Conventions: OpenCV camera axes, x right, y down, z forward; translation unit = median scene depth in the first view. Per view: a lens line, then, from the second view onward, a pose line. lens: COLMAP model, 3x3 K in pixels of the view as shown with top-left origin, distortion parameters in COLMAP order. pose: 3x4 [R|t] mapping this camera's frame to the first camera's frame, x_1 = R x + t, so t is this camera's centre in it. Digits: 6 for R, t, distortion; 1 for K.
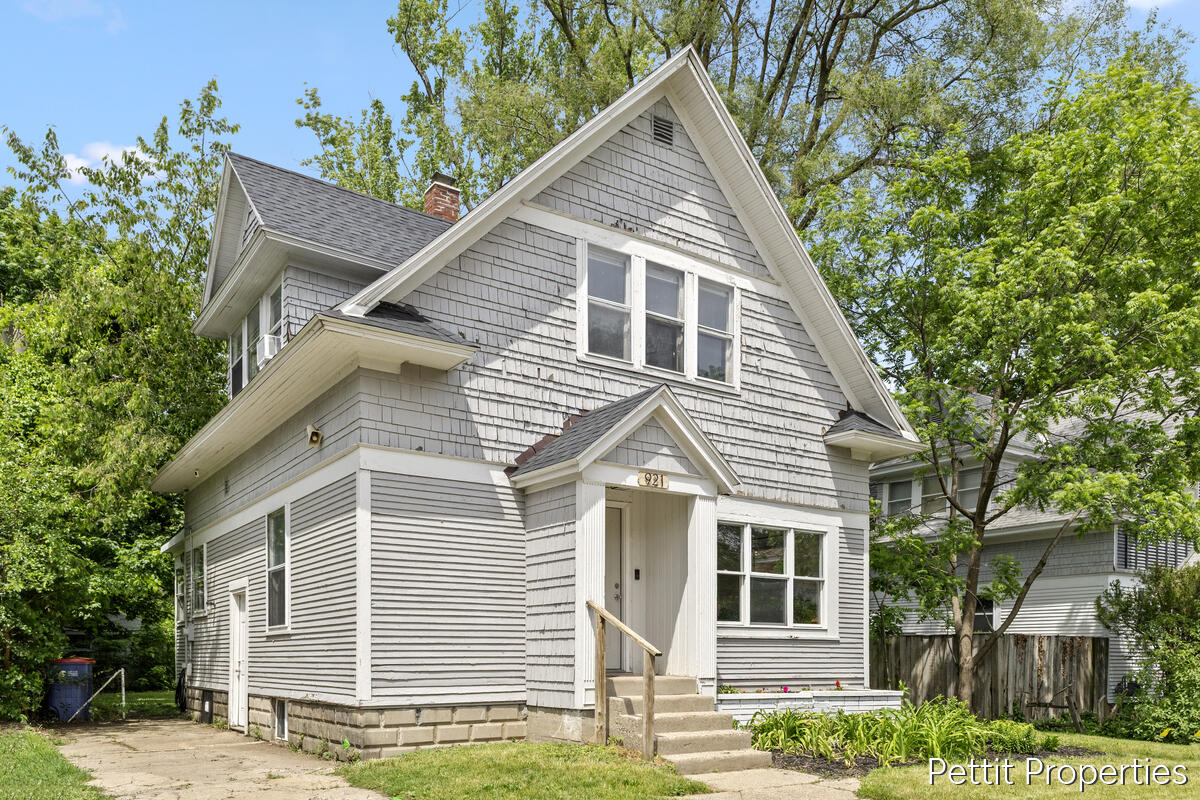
lens RADIAL K [[879.0, 0, 600.0], [0, 879.0, 400.0], [0, 0, 1]] dist [0.048628, 0.000070]
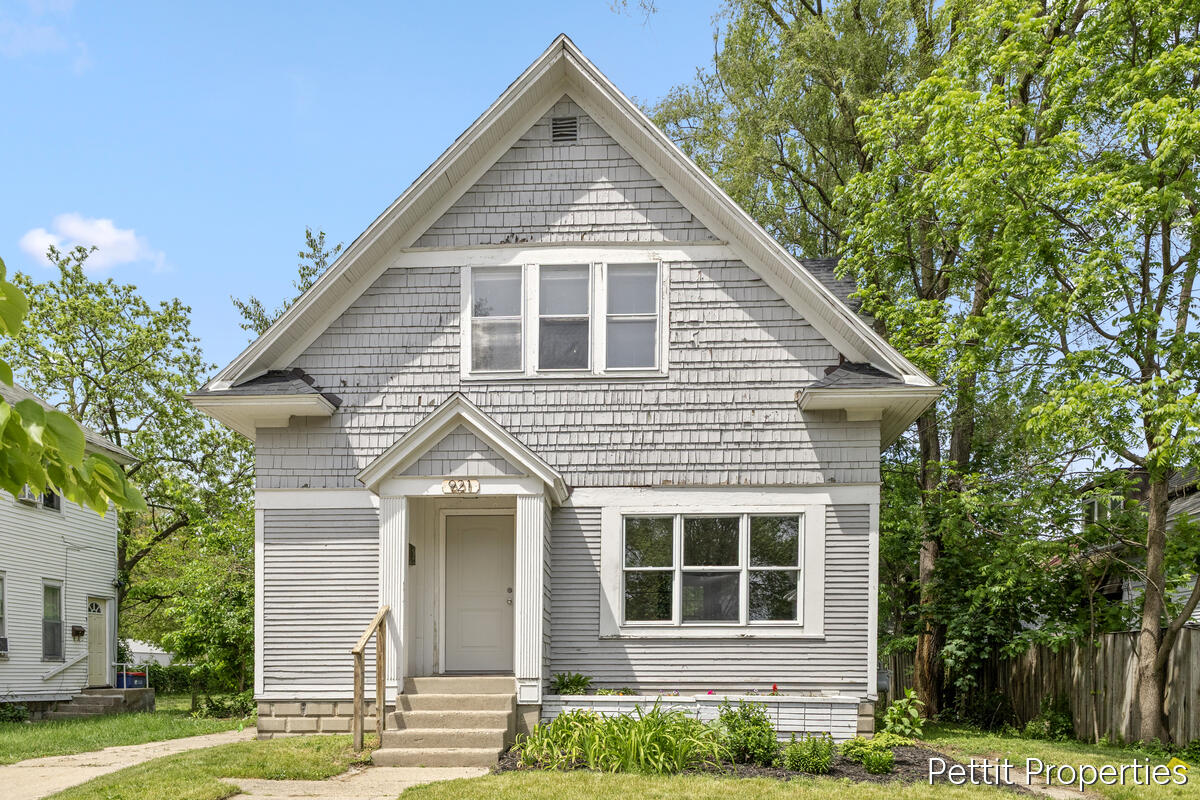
lens RADIAL K [[859.7, 0, 600.5], [0, 859.7, 428.1], [0, 0, 1]] dist [0.031253, -0.000526]
pose [[0.795346, -0.166851, -0.582739, 0.649261], [0.169326, 0.984255, -0.050711, 0.084861], [0.582025, -0.058341, 0.811076, 0.234928]]
